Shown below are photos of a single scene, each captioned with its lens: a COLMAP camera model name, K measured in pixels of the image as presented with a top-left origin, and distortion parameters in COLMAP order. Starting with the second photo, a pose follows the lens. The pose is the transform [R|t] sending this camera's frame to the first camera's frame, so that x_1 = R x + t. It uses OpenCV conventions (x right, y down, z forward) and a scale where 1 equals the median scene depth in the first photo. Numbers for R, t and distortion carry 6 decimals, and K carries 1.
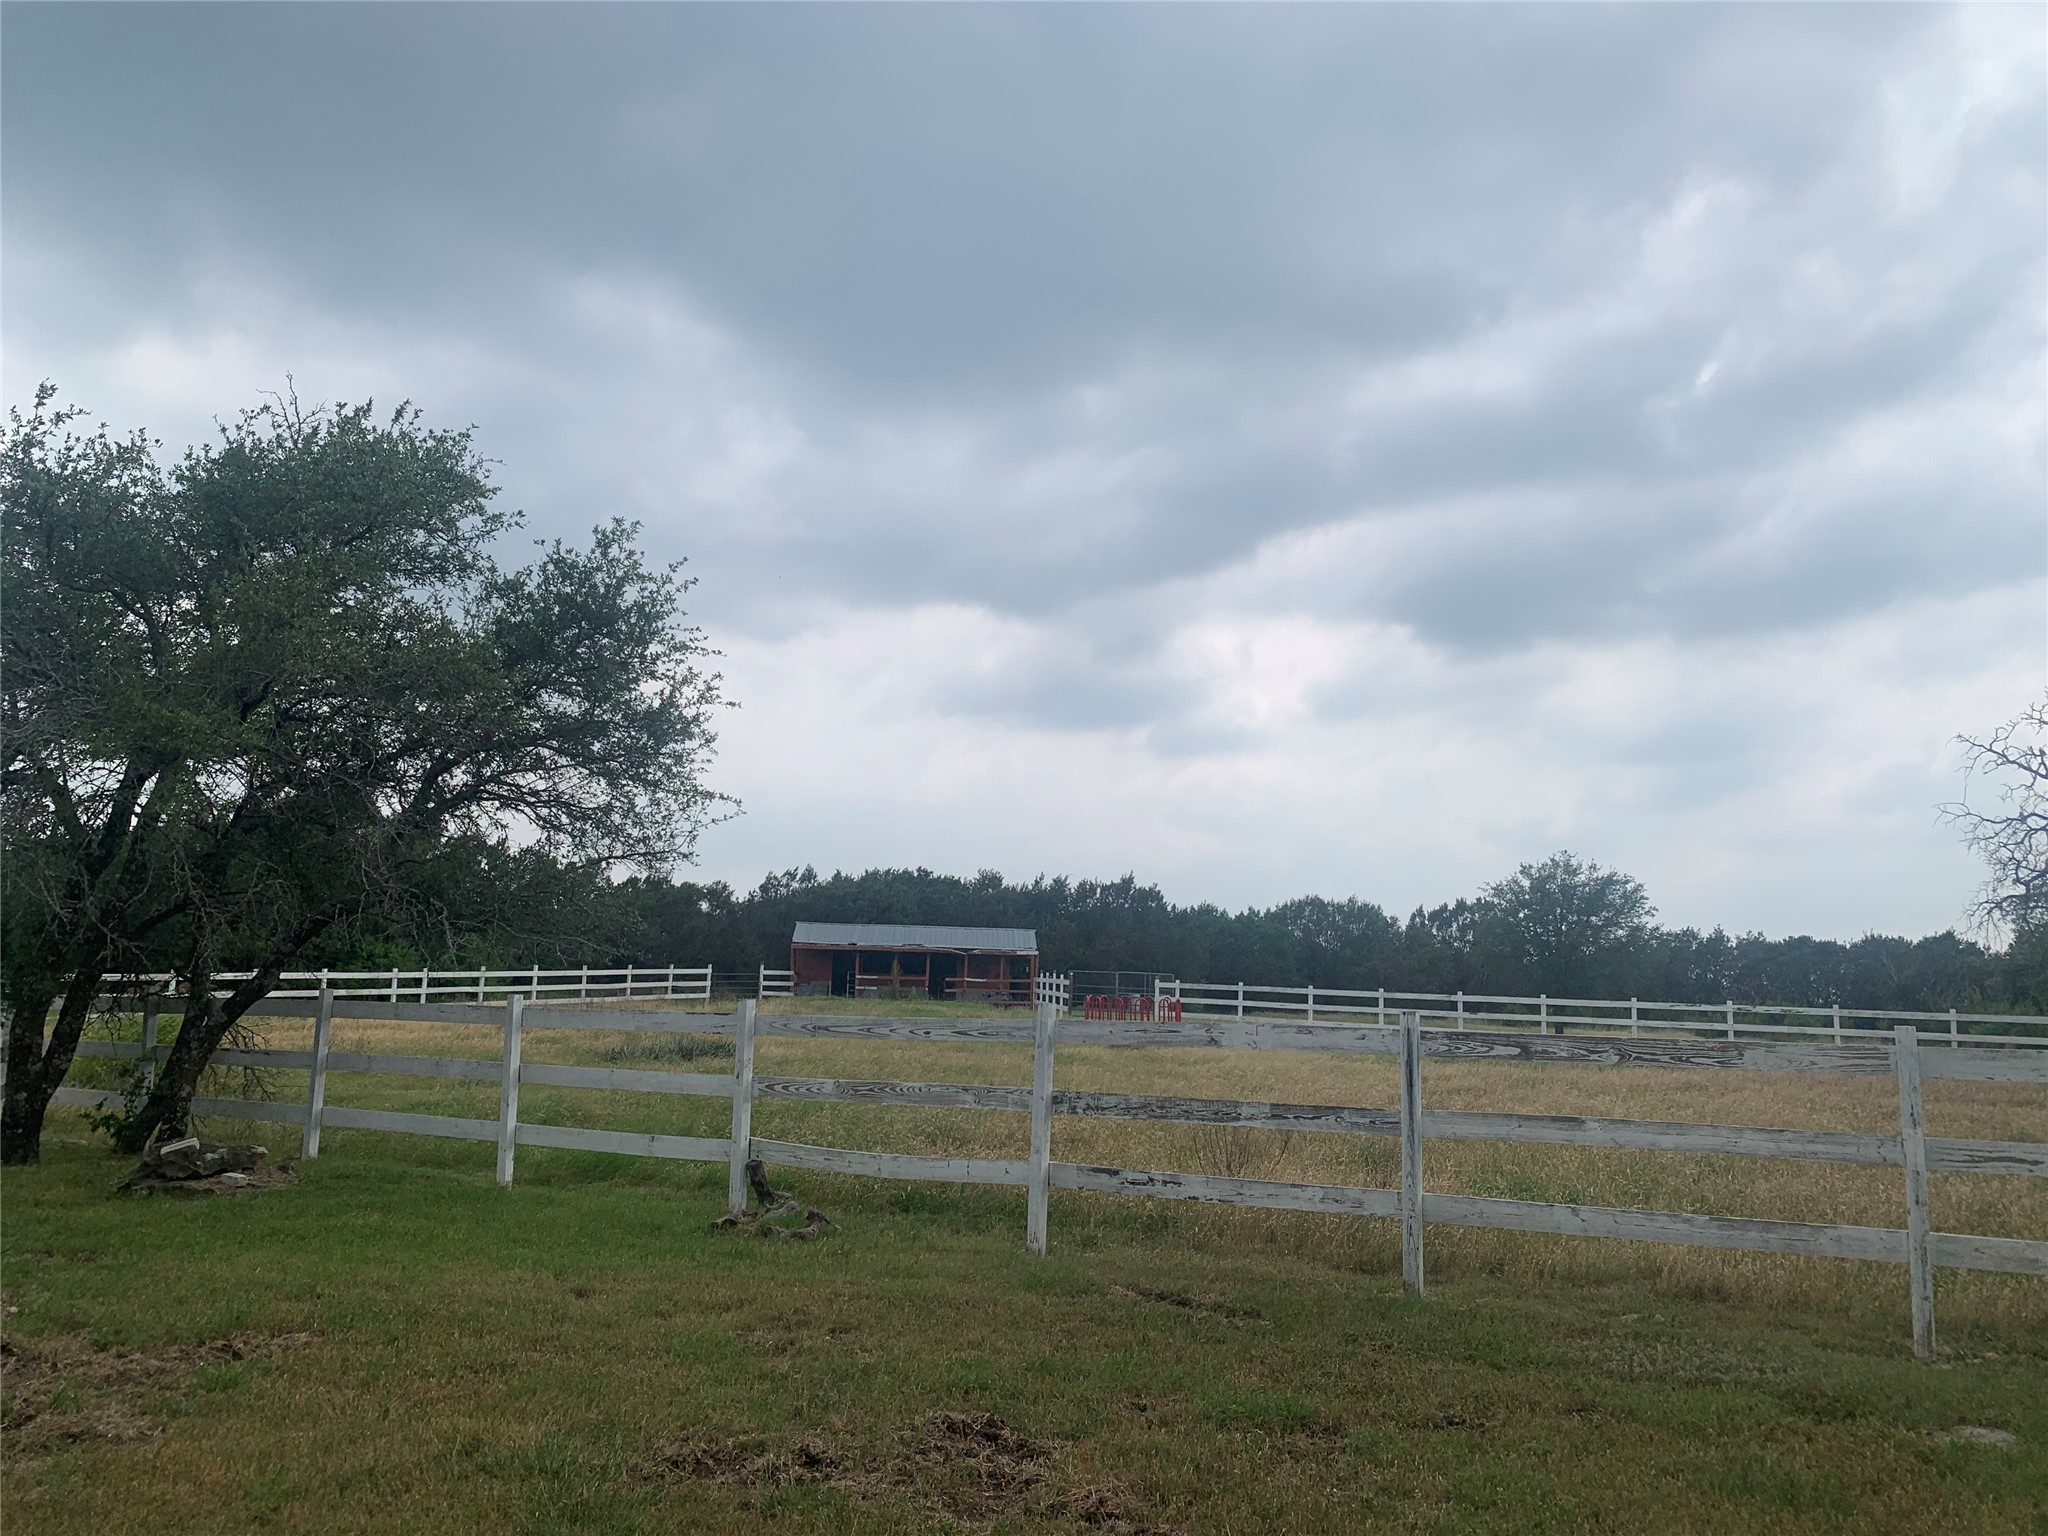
lens RADIAL K [[1543.0, 0, 1024.0], [0, 1543.0, 768.0], [0, 0, 1]] dist [0.062192, -0.046059]
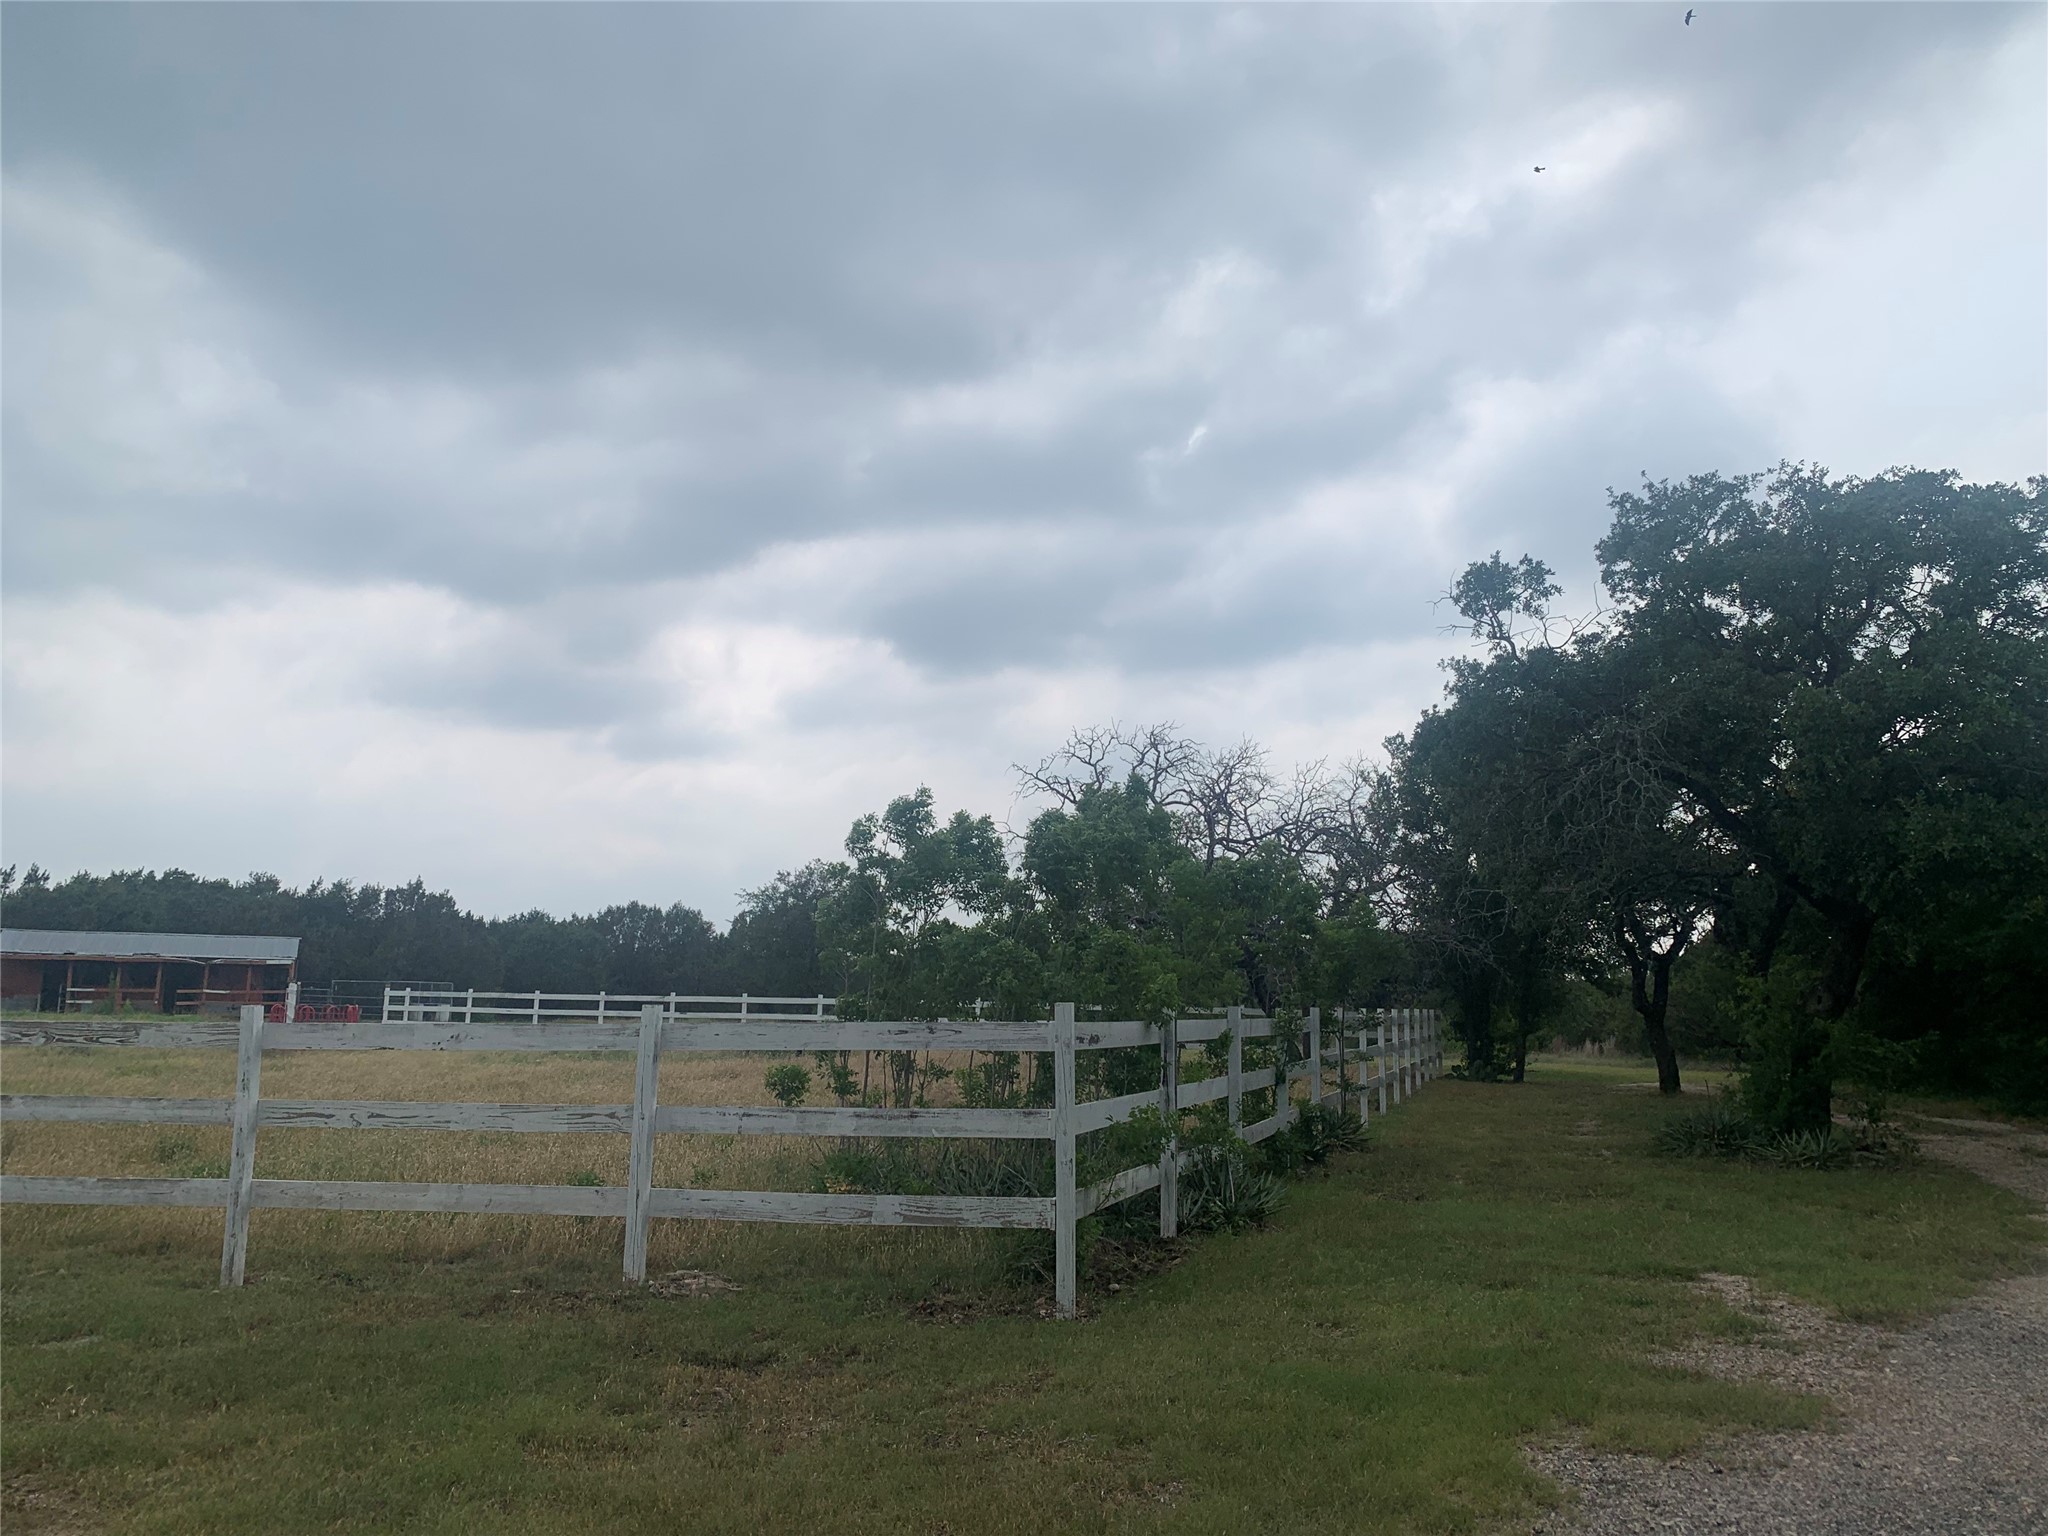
lens RADIAL K [[1541.4, 0, 1082.1], [0, 1541.4, 734.6], [0, 0, 1]] dist [0.112252, -0.148078]
pose [[0.944986, 0.043032, 0.324269, 0.125517], [-0.034488, 0.998891, -0.032053, -0.003735], [-0.325288, 0.019106, 0.945422, -0.054001]]
